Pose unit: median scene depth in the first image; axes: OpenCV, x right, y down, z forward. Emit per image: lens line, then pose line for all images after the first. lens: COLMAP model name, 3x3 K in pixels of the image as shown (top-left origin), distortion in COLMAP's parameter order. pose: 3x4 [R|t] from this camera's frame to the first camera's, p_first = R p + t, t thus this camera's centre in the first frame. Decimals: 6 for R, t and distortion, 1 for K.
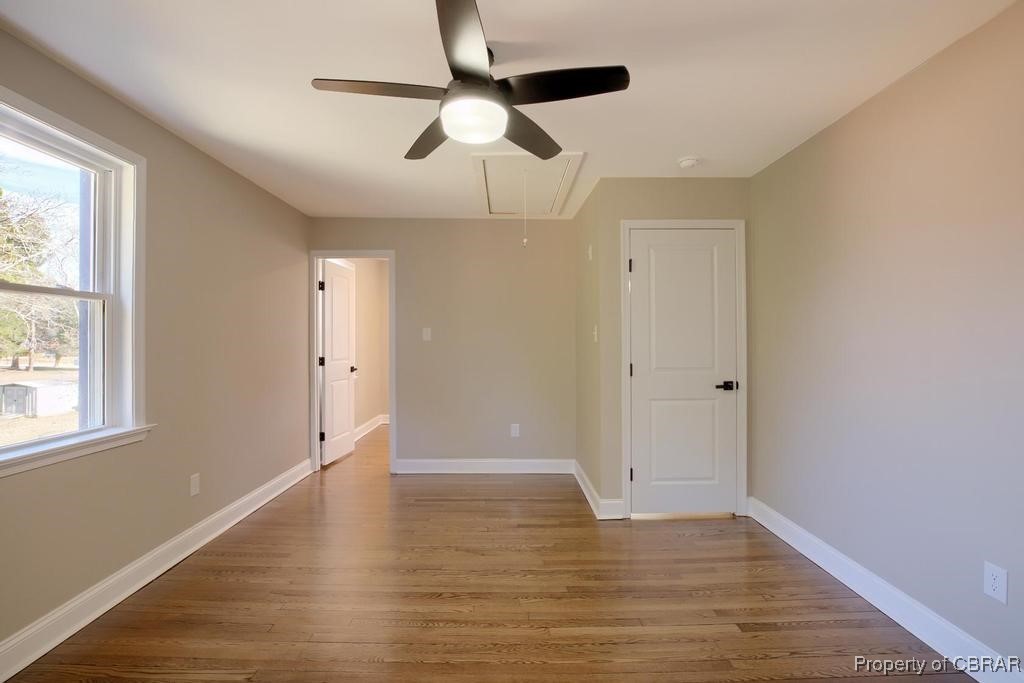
lens RADIAL K [[471.0, 0, 512.9], [0, 471.0, 335.4], [0, 0, 1]] dist [-0.027012, 0.006602]
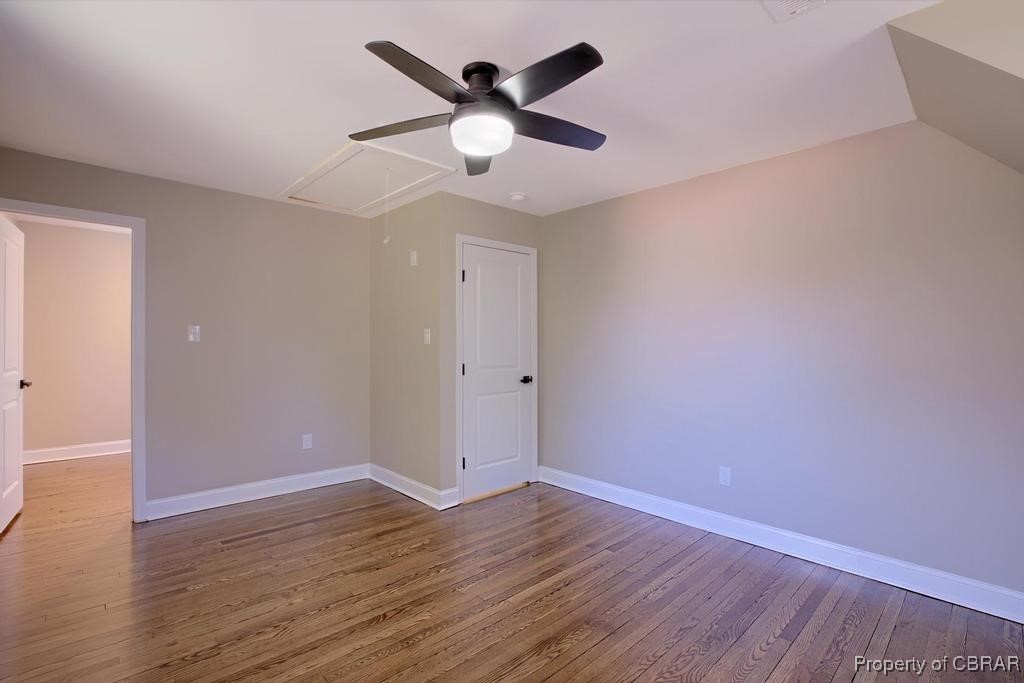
lens RADIAL K [[471.0, 0, 513.0], [0, 471.0, 335.3], [0, 0, 1]] dist [-0.027012, 0.006602]
pose [[0.737691, 0.015531, 0.674960, -0.418007], [-0.014458, 0.999870, -0.007205, -0.001514], [-0.674984, -0.004444, 0.737819, 0.098289]]
